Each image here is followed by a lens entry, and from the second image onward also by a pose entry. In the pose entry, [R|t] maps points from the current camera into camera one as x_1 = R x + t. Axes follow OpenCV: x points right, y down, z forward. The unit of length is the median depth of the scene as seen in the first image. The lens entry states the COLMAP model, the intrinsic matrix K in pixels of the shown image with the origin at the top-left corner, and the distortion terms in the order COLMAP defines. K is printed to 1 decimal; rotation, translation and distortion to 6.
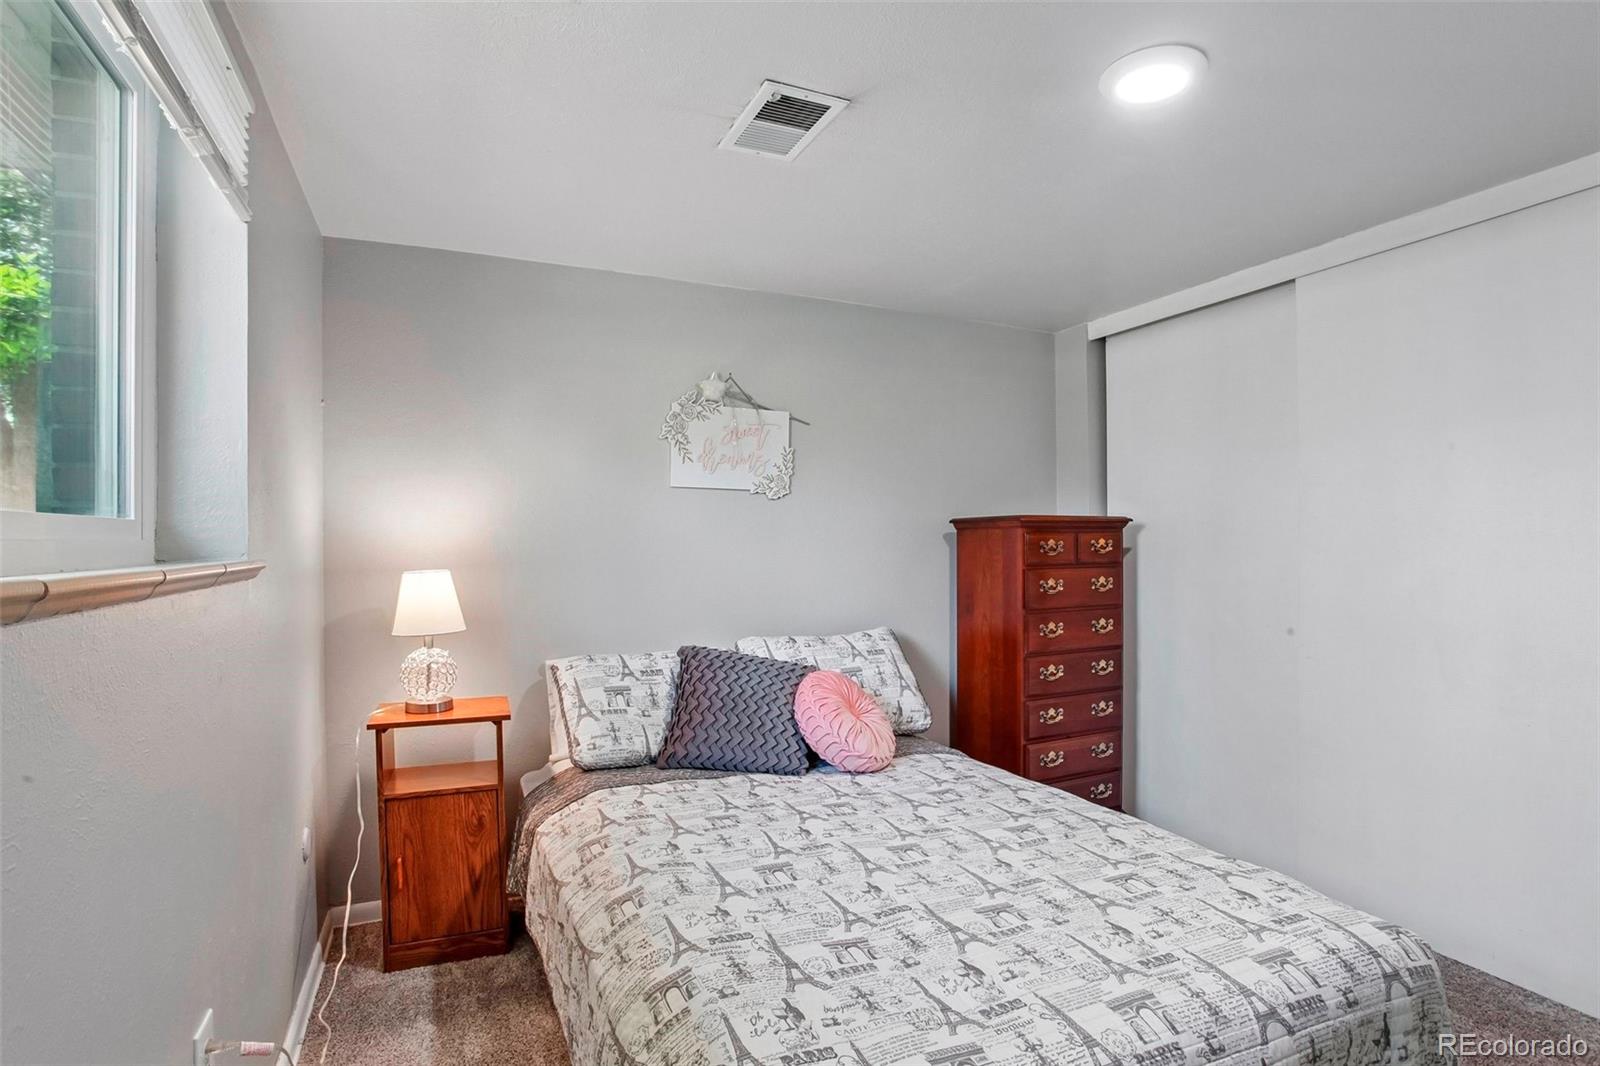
lens RADIAL K [[791.9, 0, 788.6], [0, 791.9, 536.8], [0, 0, 1]] dist [-0.078464, 0.035087]
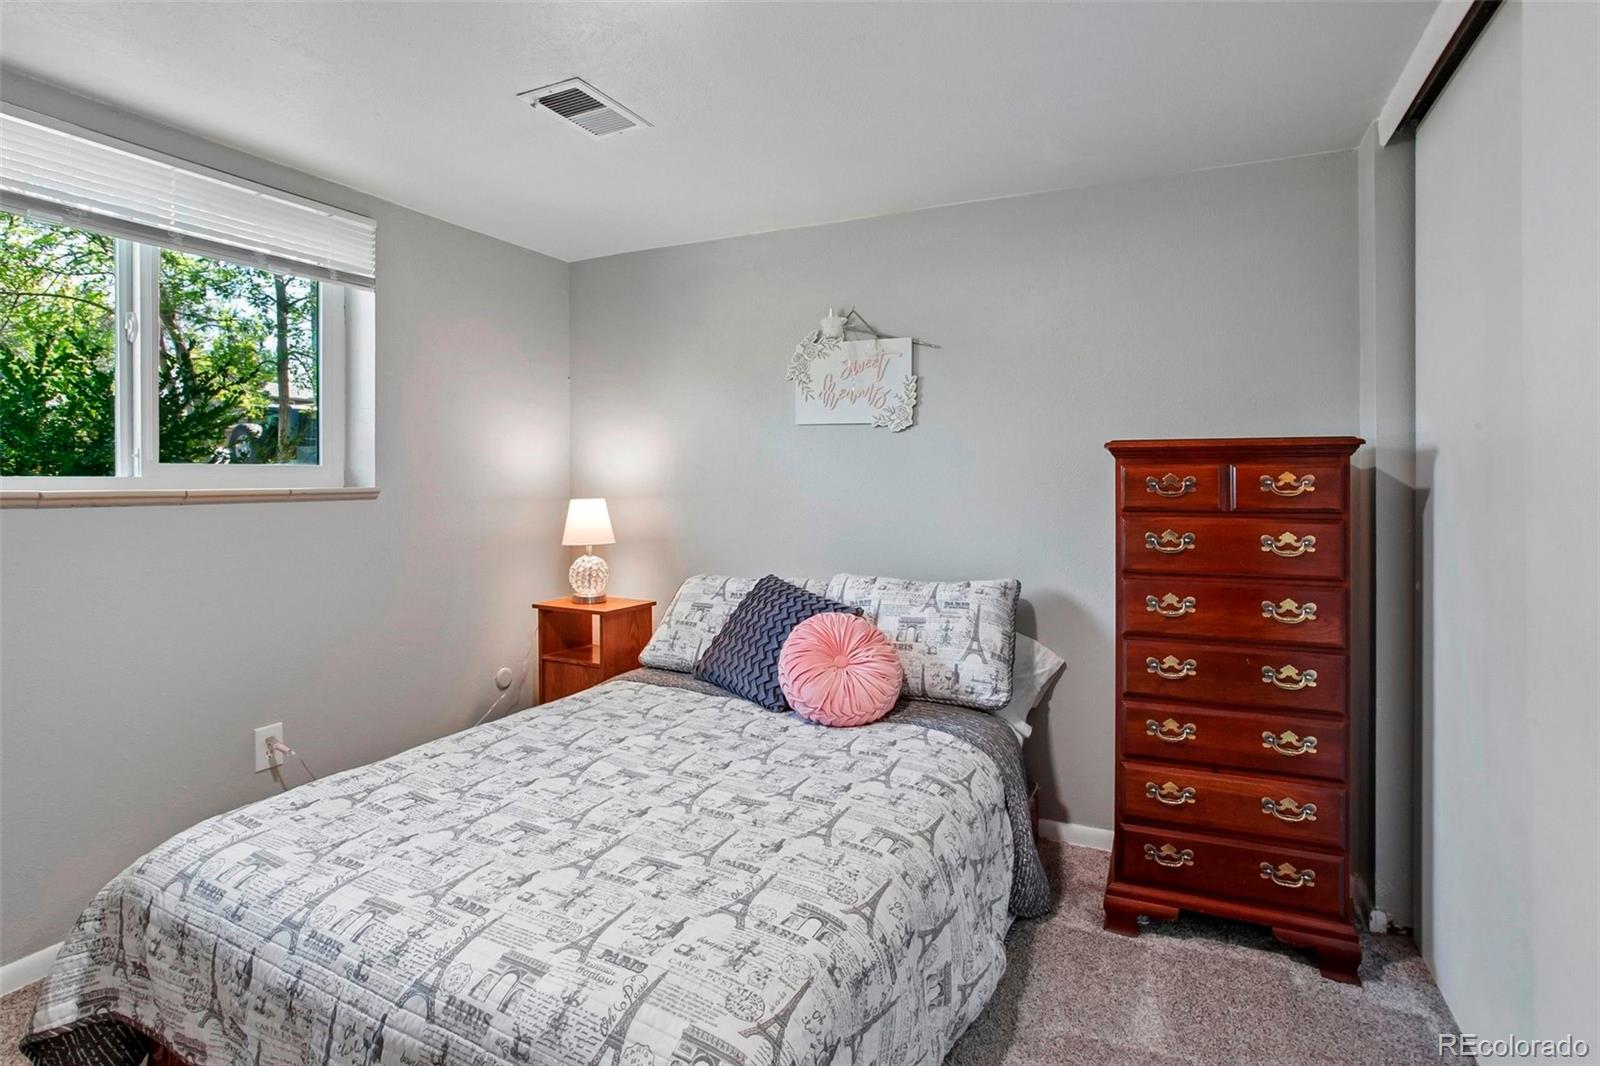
lens RADIAL K [[817.6, 0, 794.6], [0, 817.6, 473.2], [0, 0, 1]] dist [-0.061413, 0.026510]
pose [[0.643203, -0.003303, -0.765689, 0.825166], [0.002643, 0.999994, -0.002094, 0.003946], [0.765691, -0.000677, 0.643208, 0.360186]]
